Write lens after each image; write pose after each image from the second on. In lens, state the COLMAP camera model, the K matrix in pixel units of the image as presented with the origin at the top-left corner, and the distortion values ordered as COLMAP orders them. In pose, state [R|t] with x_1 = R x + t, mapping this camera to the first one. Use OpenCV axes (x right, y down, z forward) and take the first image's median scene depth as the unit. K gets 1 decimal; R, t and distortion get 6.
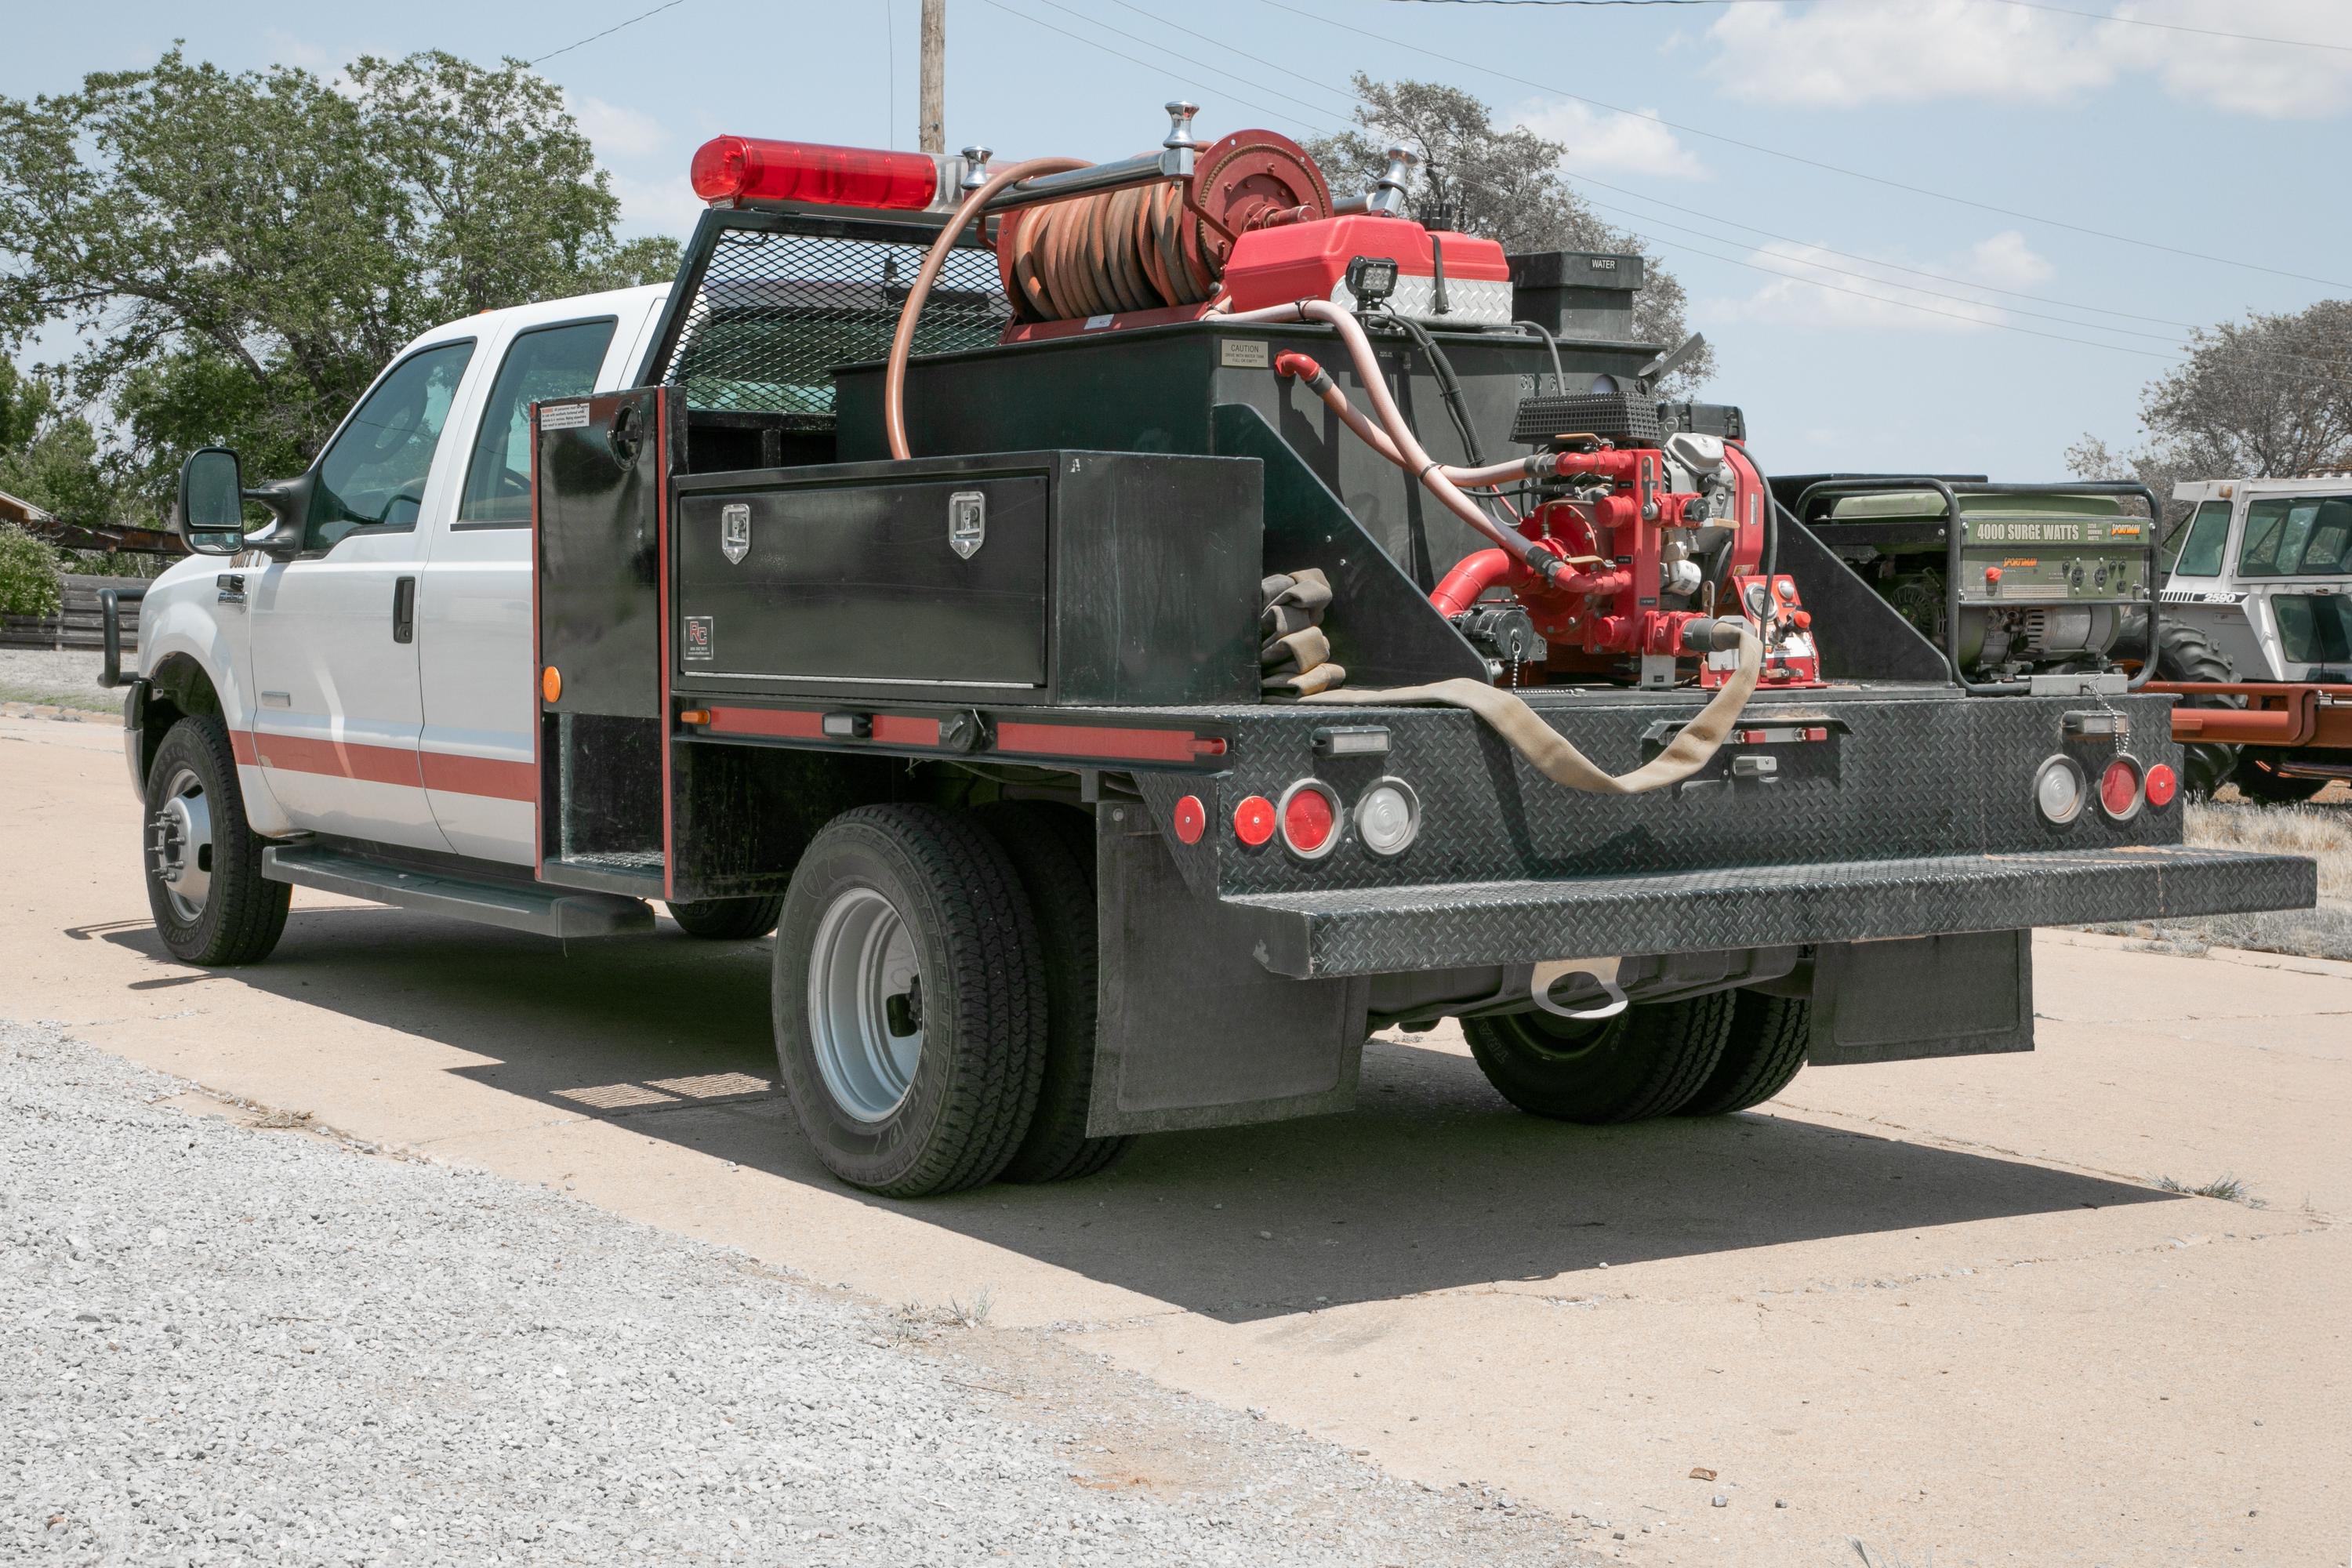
lens RADIAL K [[3414.5, 0, 1112.9], [0, 3414.5, 781.4], [0, 0, 1]] dist [0.234036, 0.072294]
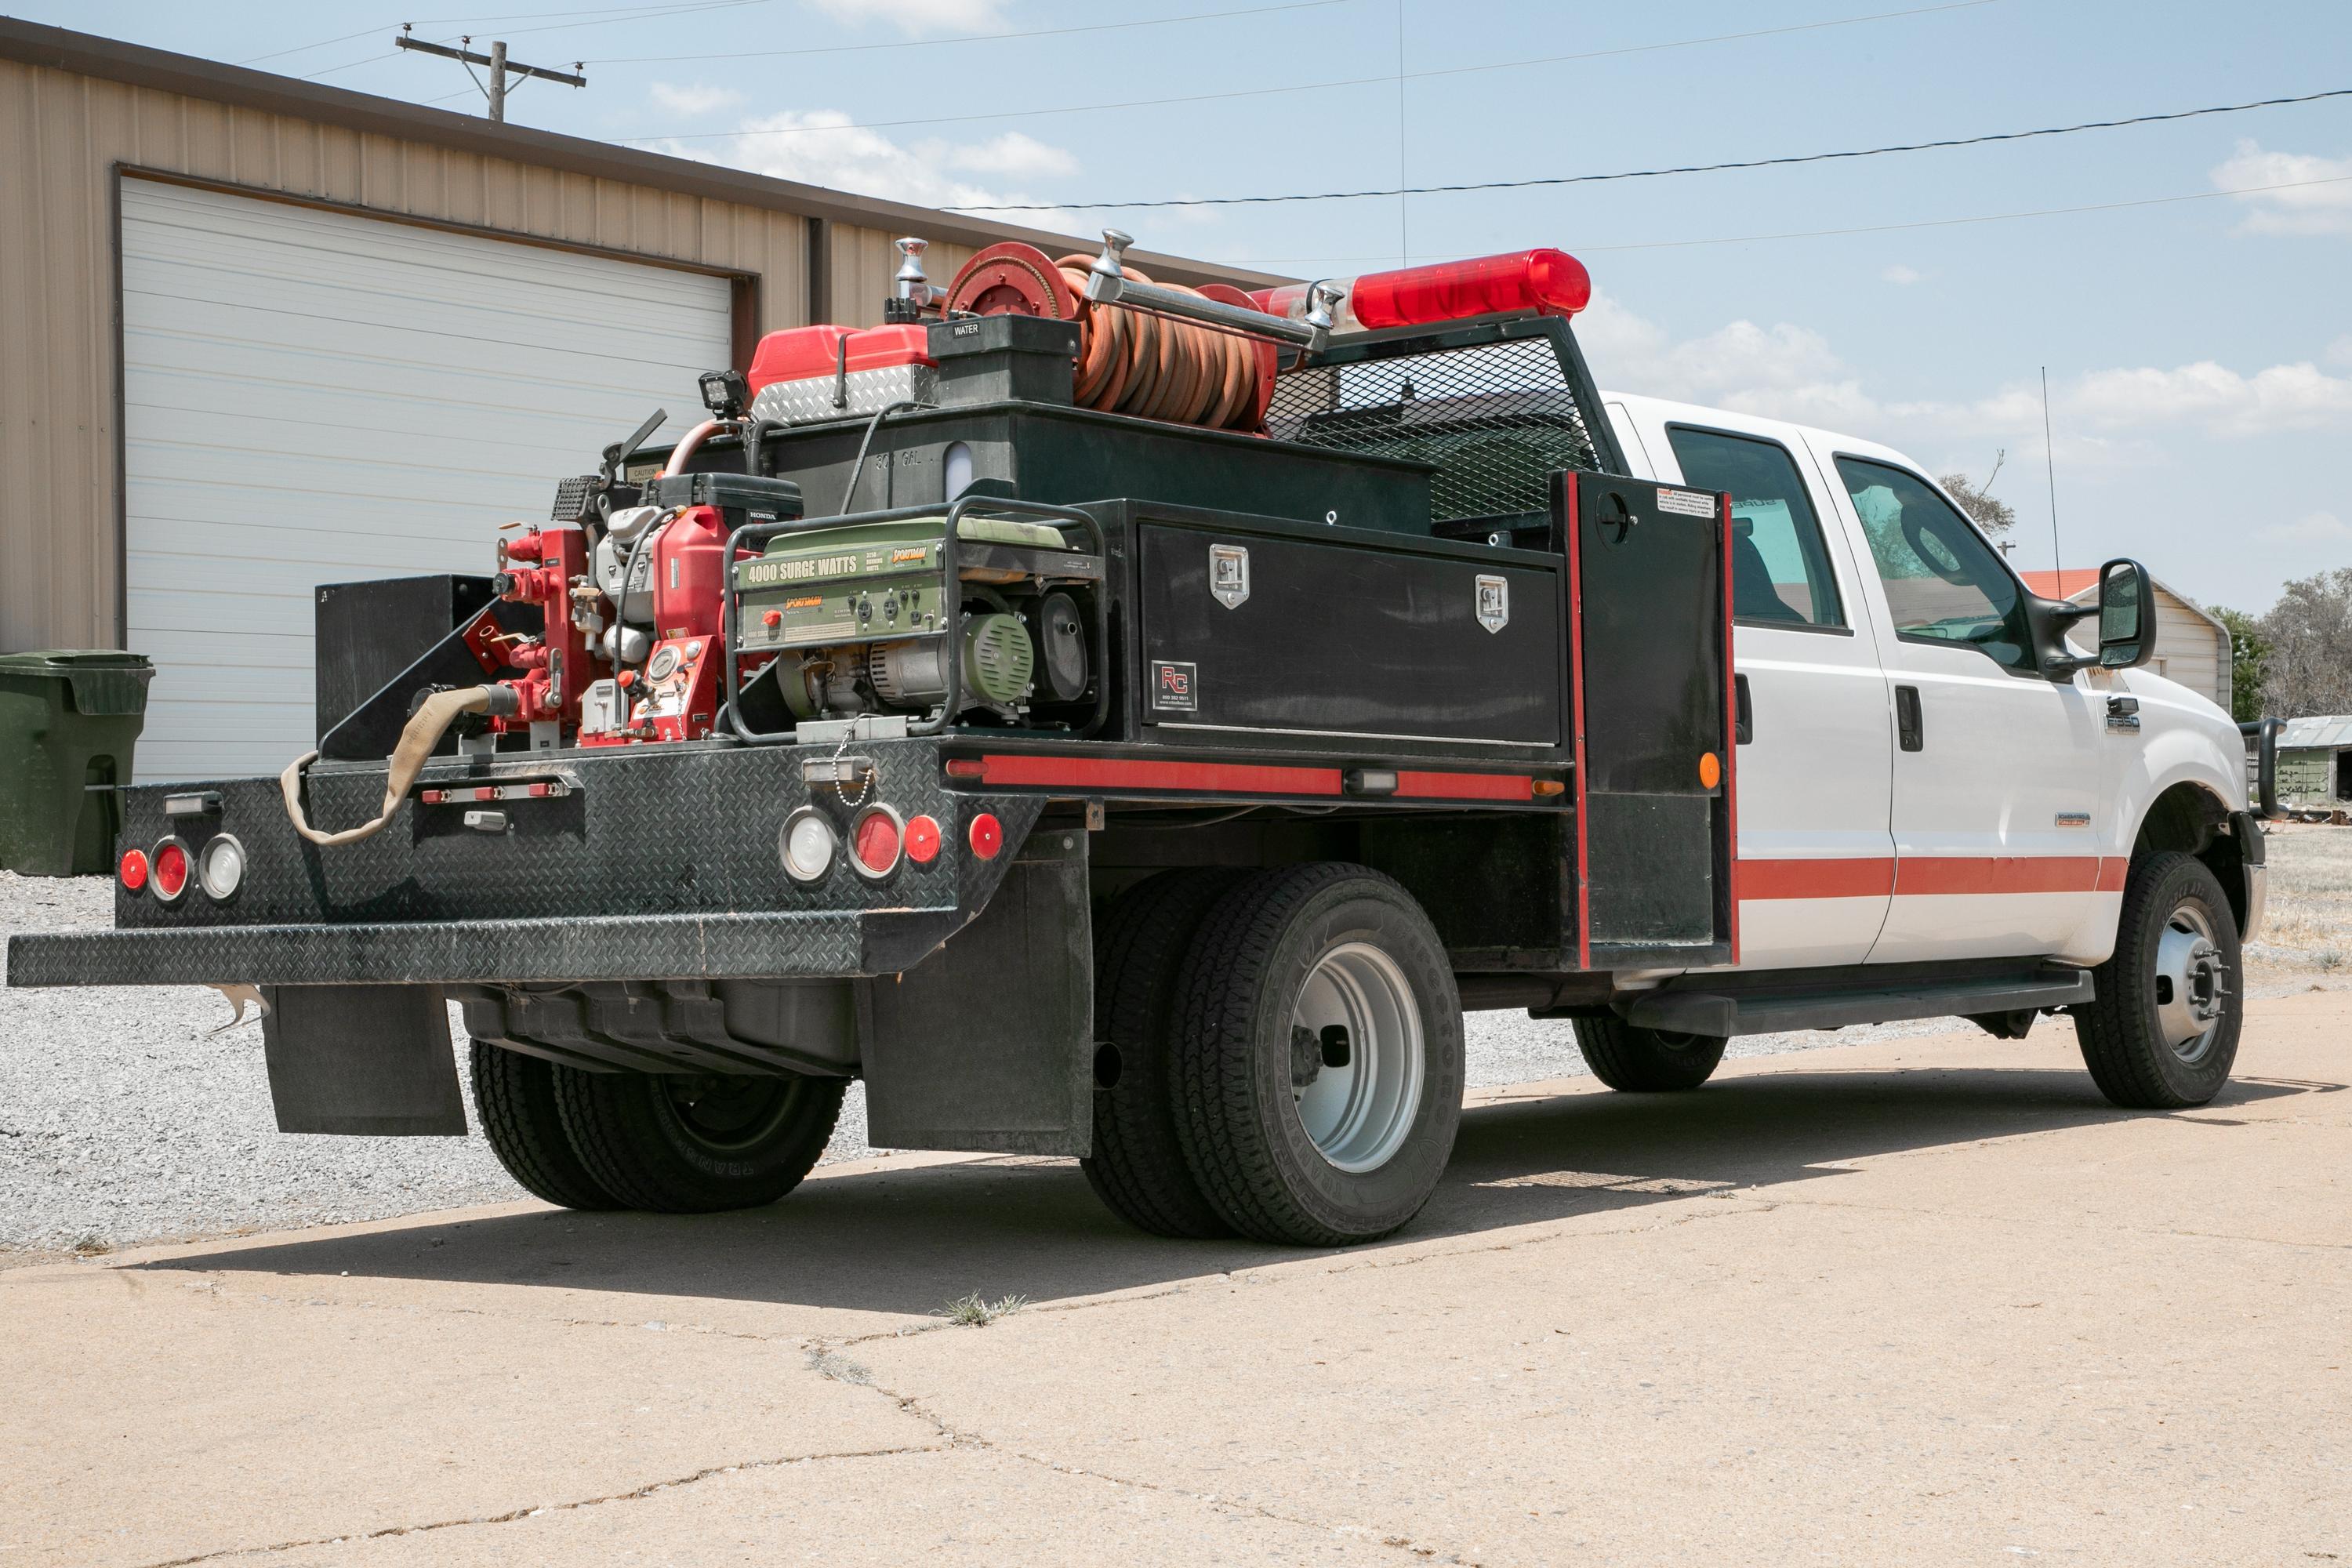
lens RADIAL K [[3586.0, 0, 1176.0], [0, 3586.0, 784.0], [0, 0, 1]] dist [0.267807, 0.044405]
pose [[0.300678, -0.042344, -0.952785, 1.273003], [-0.028238, 0.998181, -0.053273, 0.036328], [0.953308, 0.042923, 0.298935, 0.848223]]
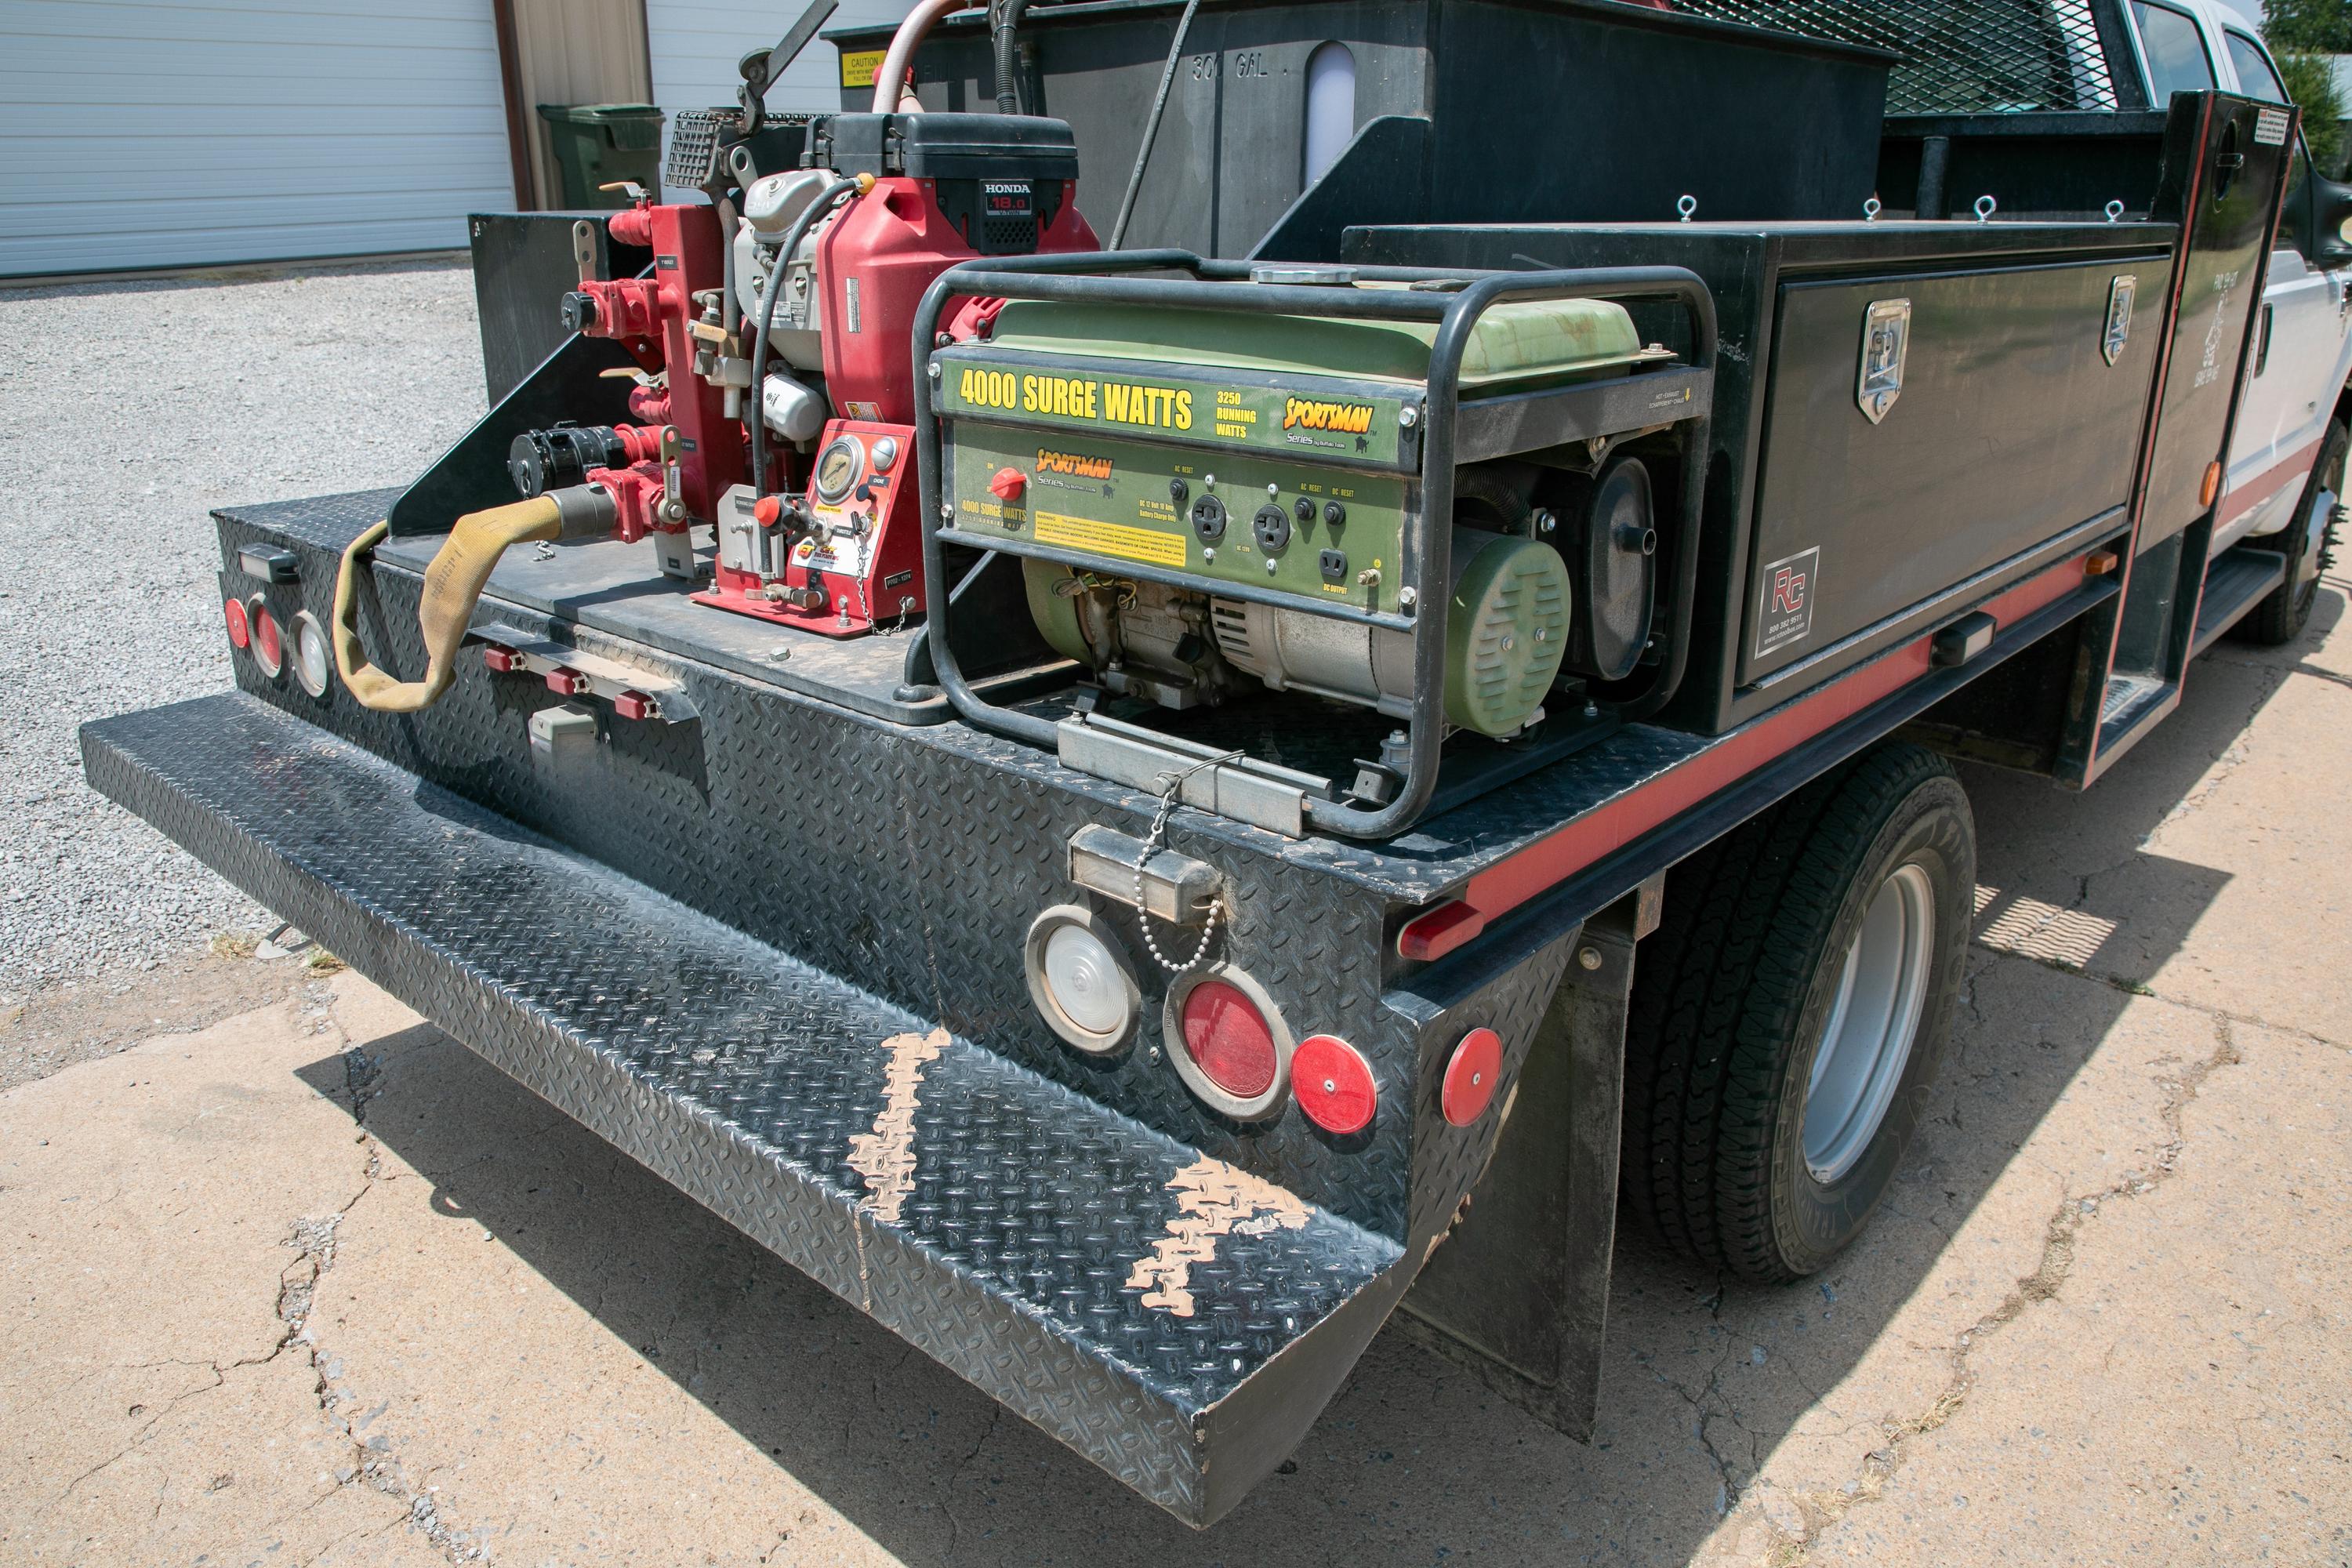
lens RADIAL K [[1683.5, 0, 1176.0], [0, 1683.5, 784.0], [0, 0, 1]] dist [-0.066787, 0.065410]
pose [[0.247888, 0.321706, -0.913815, 0.493082], [-0.050340, 0.946258, 0.319472, -0.097815], [0.967480, -0.033192, 0.250761, 1.006077]]
